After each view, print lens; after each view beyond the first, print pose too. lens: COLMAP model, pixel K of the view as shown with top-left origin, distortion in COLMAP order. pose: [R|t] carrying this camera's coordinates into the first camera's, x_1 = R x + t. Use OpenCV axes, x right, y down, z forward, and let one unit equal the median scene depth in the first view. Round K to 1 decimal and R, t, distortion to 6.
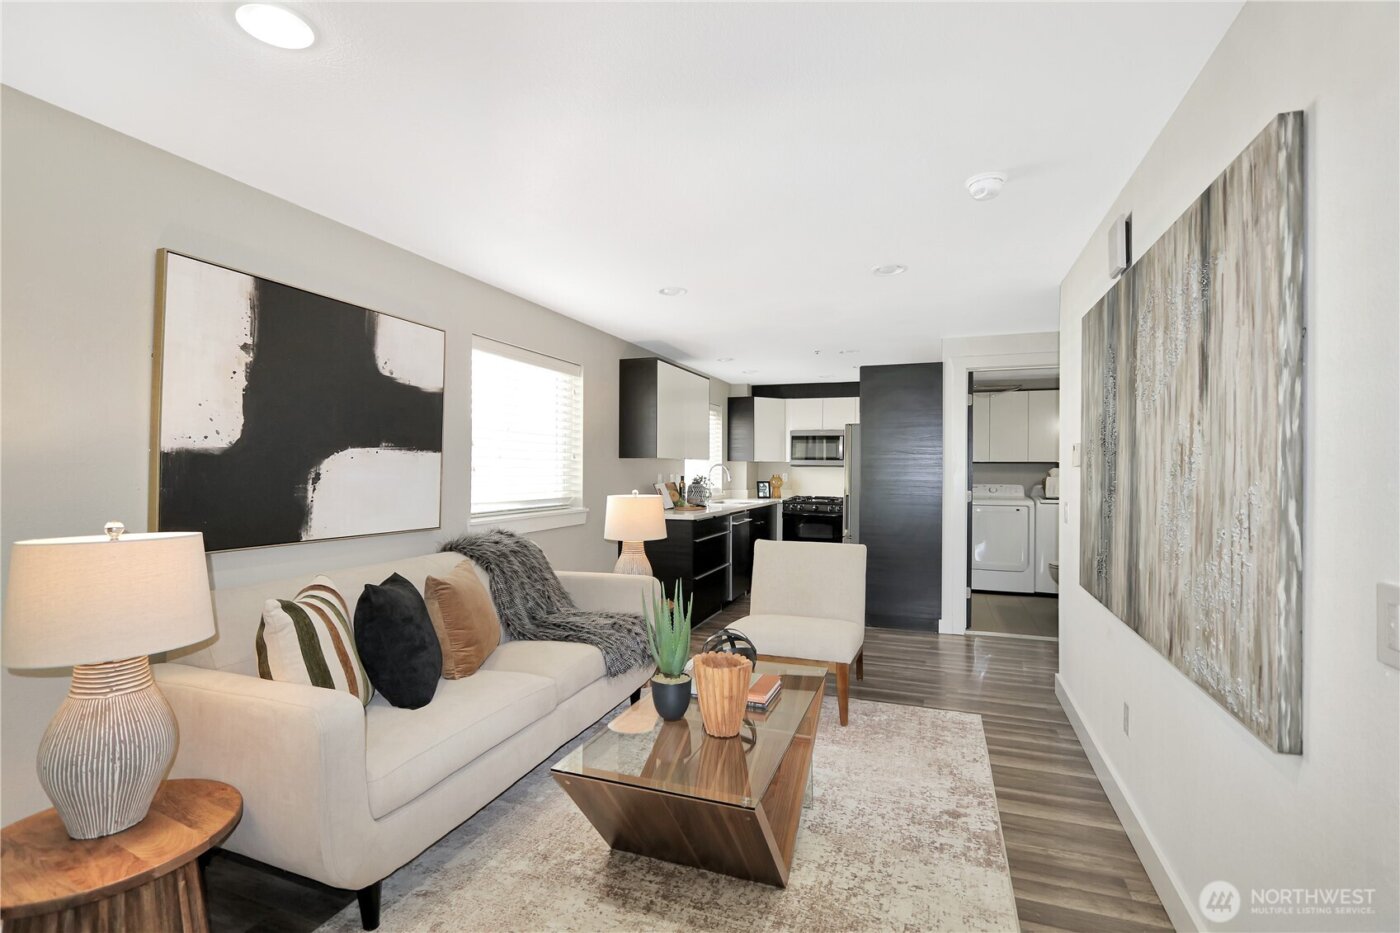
lens RADIAL K [[643.8, 0, 691.5], [0, 643.8, 466.8], [0, 0, 1]] dist [-0.006235, -0.001702]
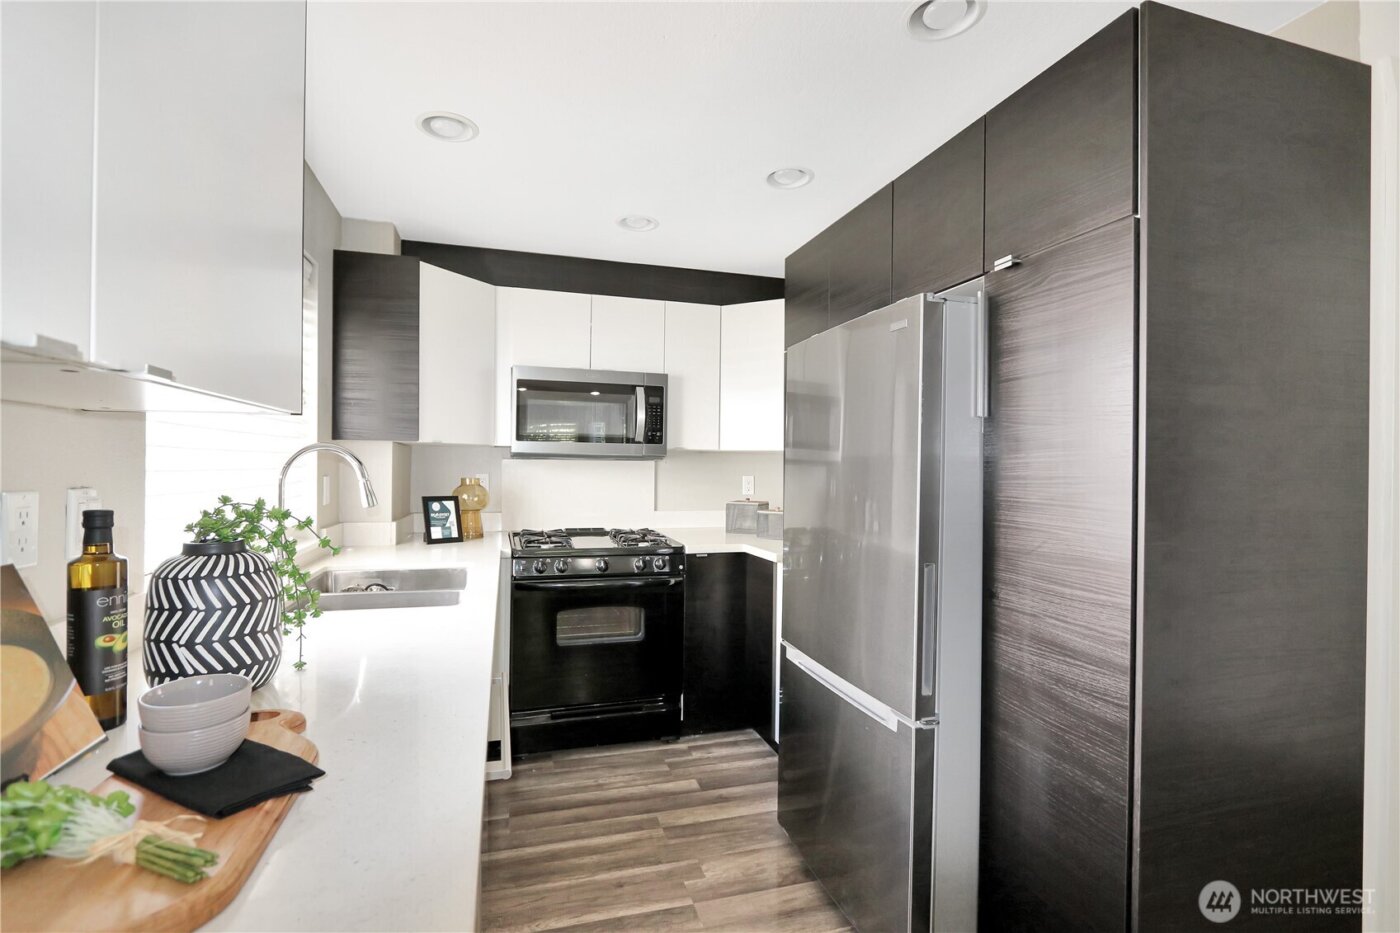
lens RADIAL K [[643.8, 0, 685.8], [0, 643.8, 470.0], [0, 0, 1]] dist [-0.006235, -0.001702]
pose [[0.803302, -0.001142, 0.595570, 0.004536], [-0.007052, 0.999910, 0.011430, 0.002082], [-0.595530, -0.013382, 0.803222, 0.629326]]
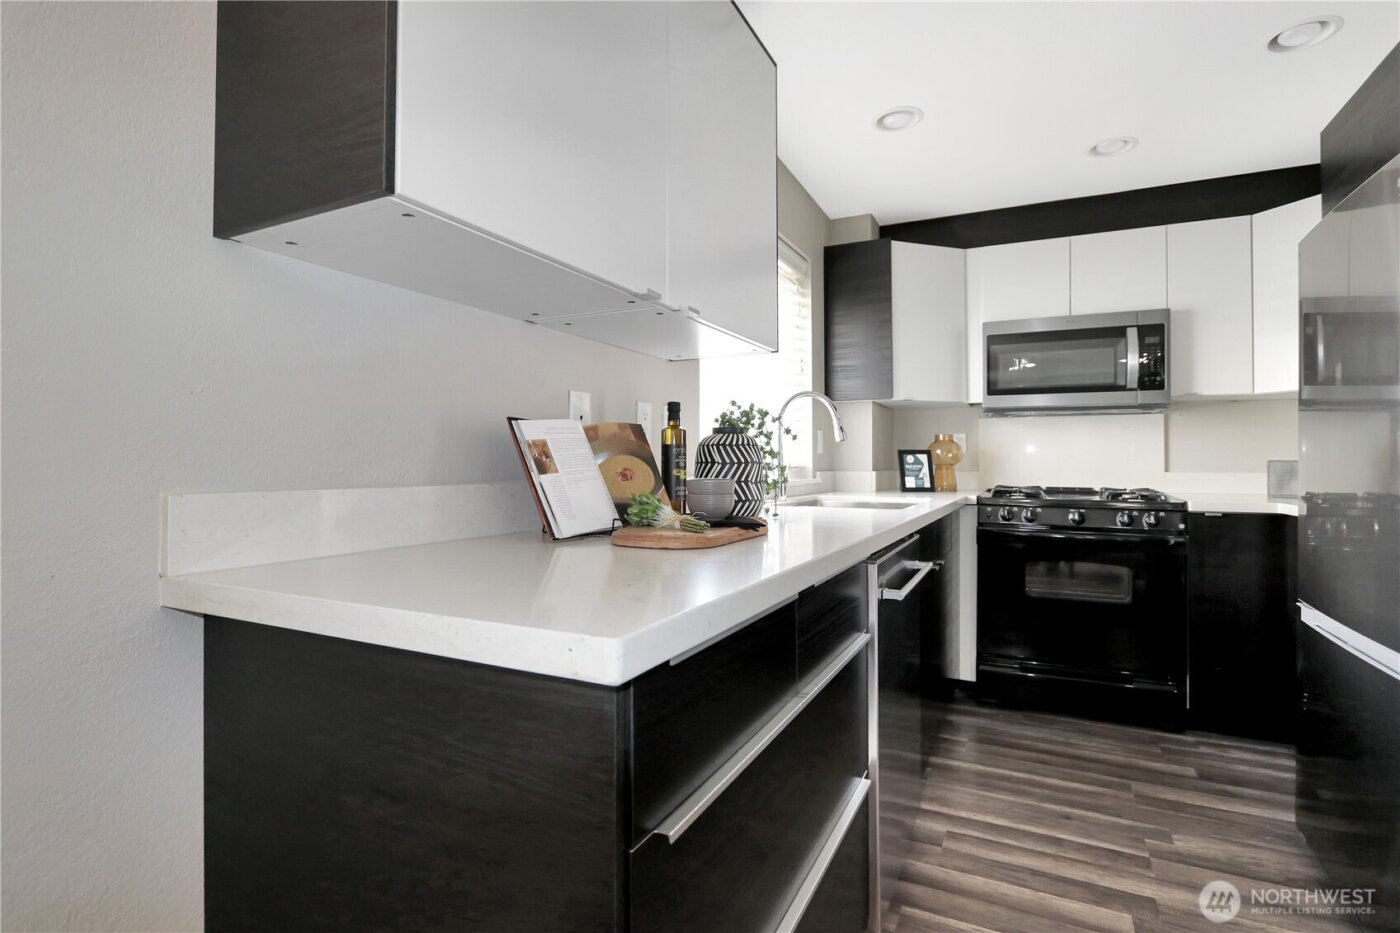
lens RADIAL K [[687.4, 0, 688.9], [0, 687.4, 454.1], [0, 0, 1]] dist [-0.007011, -0.001793]
pose [[0.994337, -0.003426, -0.106216, 0.016329], [0.002463, 0.999955, -0.009194, 0.029184], [0.106243, 0.008880, 0.994301, 0.563489]]
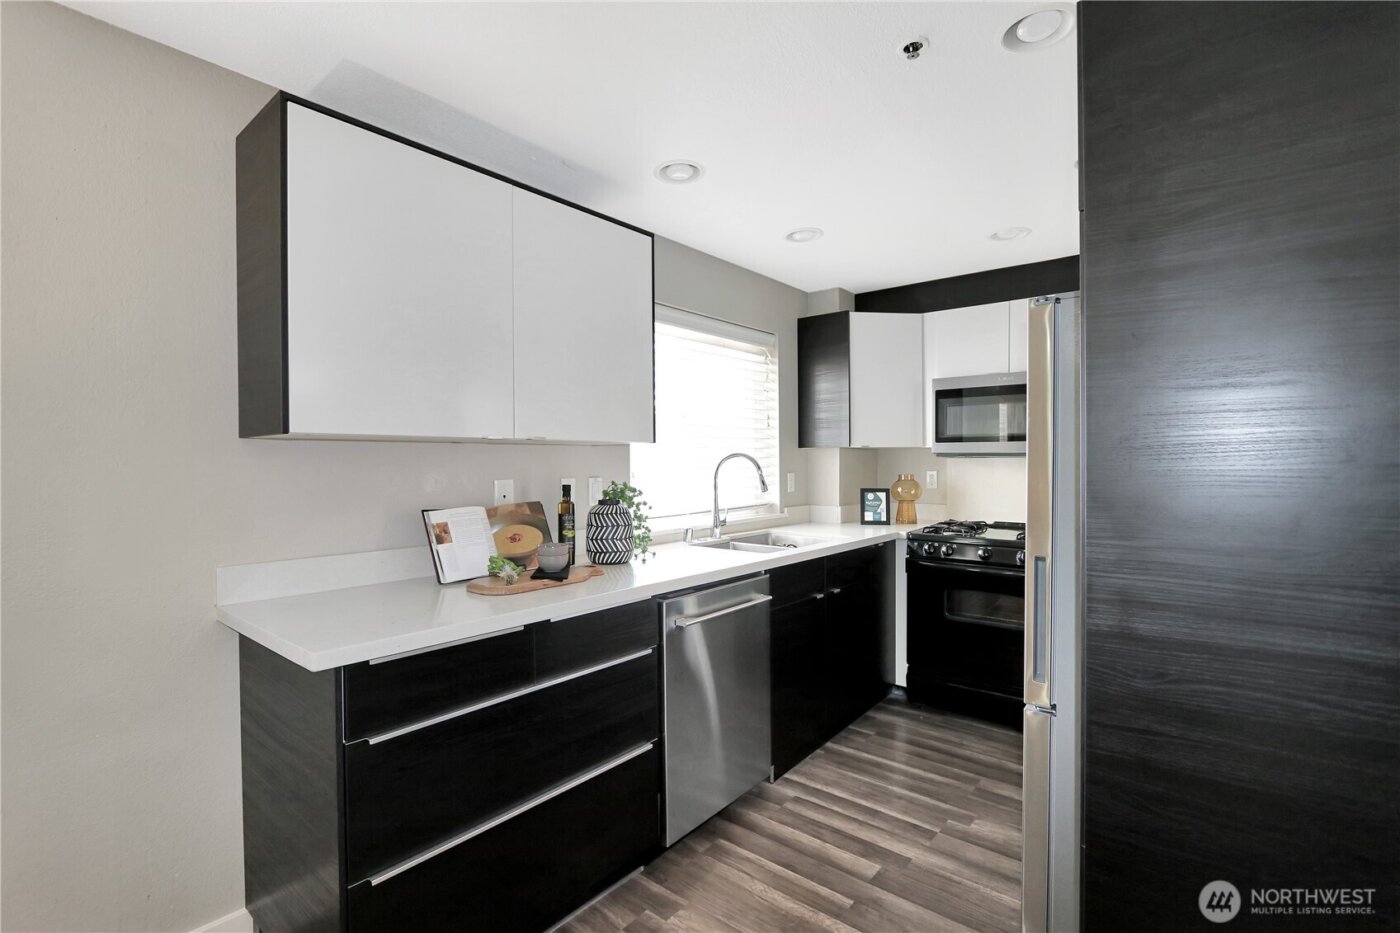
lens RADIAL K [[643.8, 0, 692.2], [0, 643.8, 469.3], [0, 0, 1]] dist [-0.006235, -0.001702]
pose [[0.944846, -0.004790, -0.327479, 0.142219], [0.009778, 0.999860, 0.013585, 0.000346], [0.327368, -0.016038, 0.944761, 0.513205]]
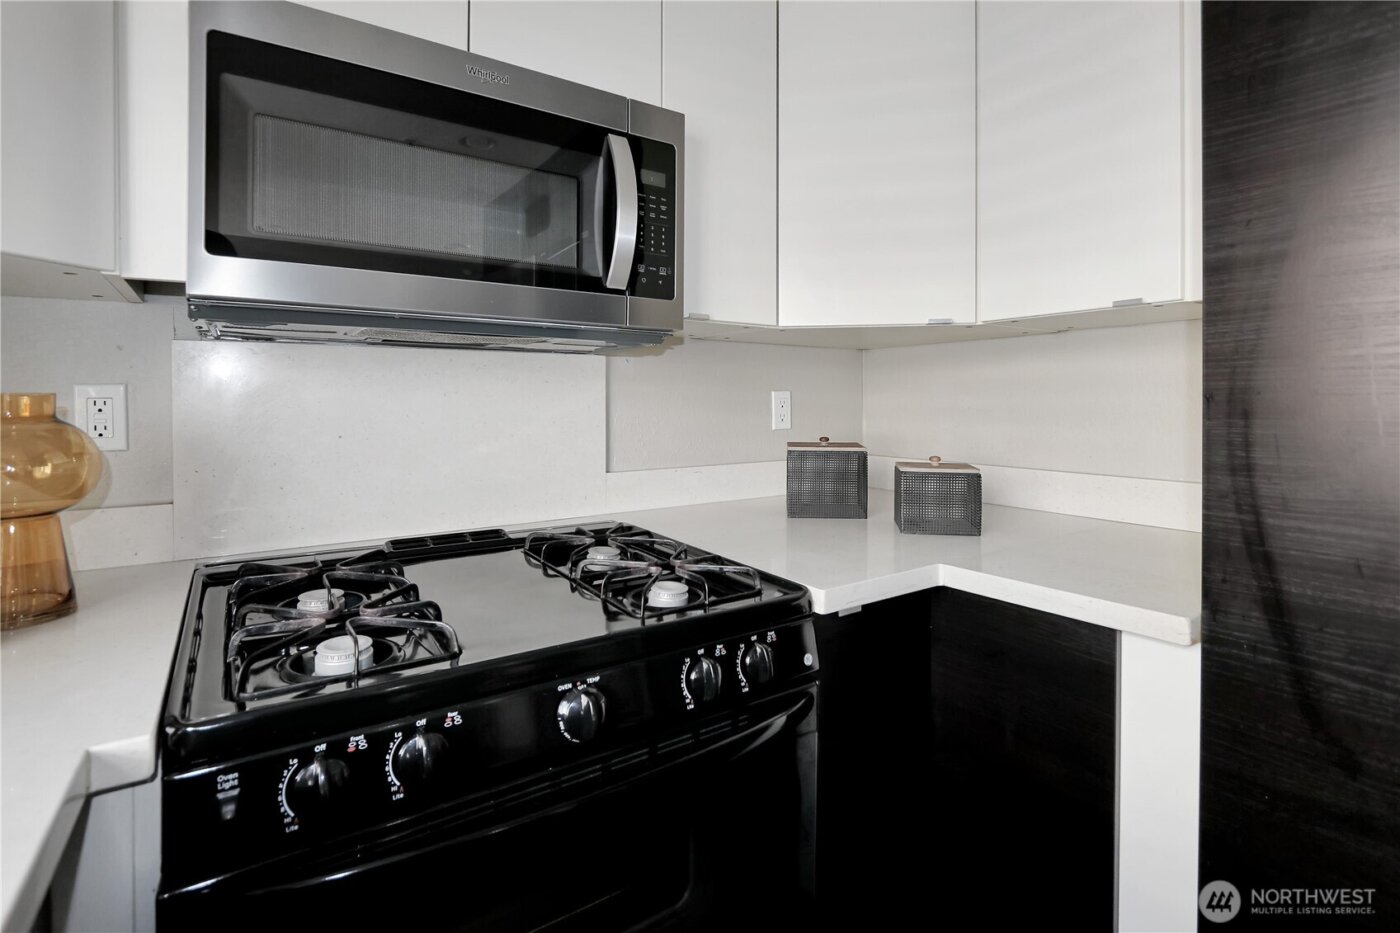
lens RADIAL K [[643.8, 0, 679.4], [0, 643.8, 408.3], [0, 0, 1]] dist [-0.006235, -0.001702]
pose [[0.581247, -0.017146, 0.813546, 0.113943], [0.001641, 0.999801, 0.019900, 0.013424], [-0.813726, -0.010232, 0.581159, 0.881002]]
